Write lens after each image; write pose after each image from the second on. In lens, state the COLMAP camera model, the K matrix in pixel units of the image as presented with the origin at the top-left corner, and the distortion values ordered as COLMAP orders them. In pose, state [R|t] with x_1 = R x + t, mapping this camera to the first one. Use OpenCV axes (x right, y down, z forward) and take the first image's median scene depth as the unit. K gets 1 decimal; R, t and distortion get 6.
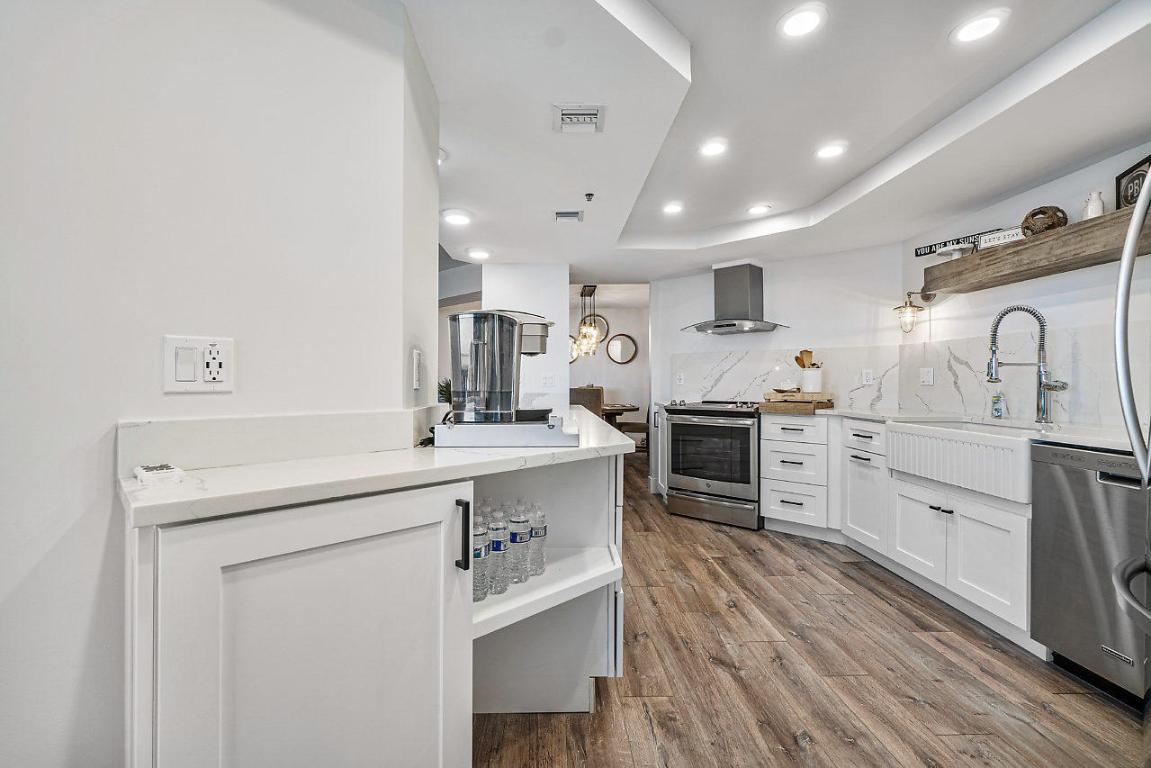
lens RADIAL K [[502.4, 0, 582.8], [0, 502.4, 375.9], [0, 0, 1]] dist [-0.003373, -0.001477]
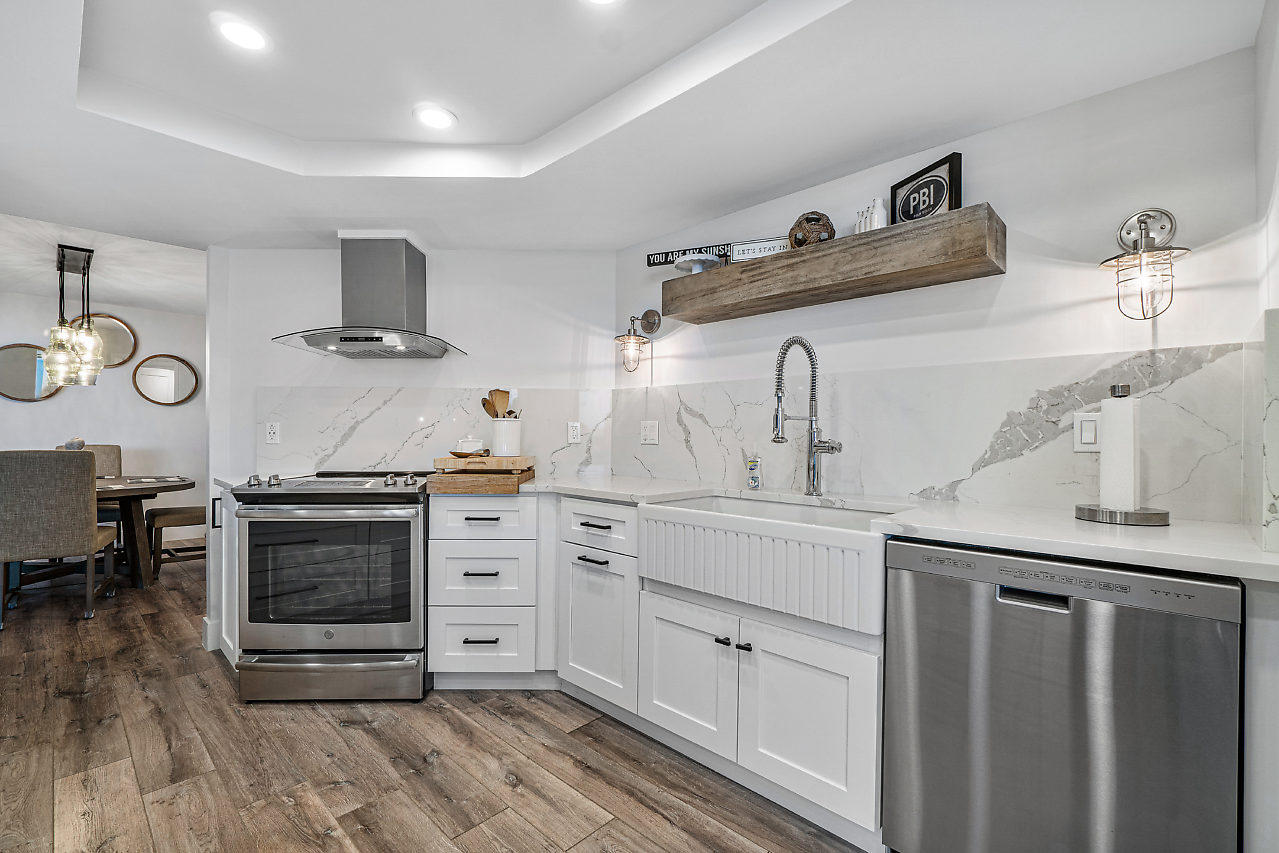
lens RADIAL K [[558.3, 0, 621.6], [0, 558.3, 439.5], [0, 0, 1]] dist [-0.003373, -0.001477]
pose [[0.744252, -0.001788, 0.667896, 0.107717], [-0.011489, 0.999814, 0.015480, -0.000863], [-0.667800, -0.019195, 0.744094, 0.443898]]
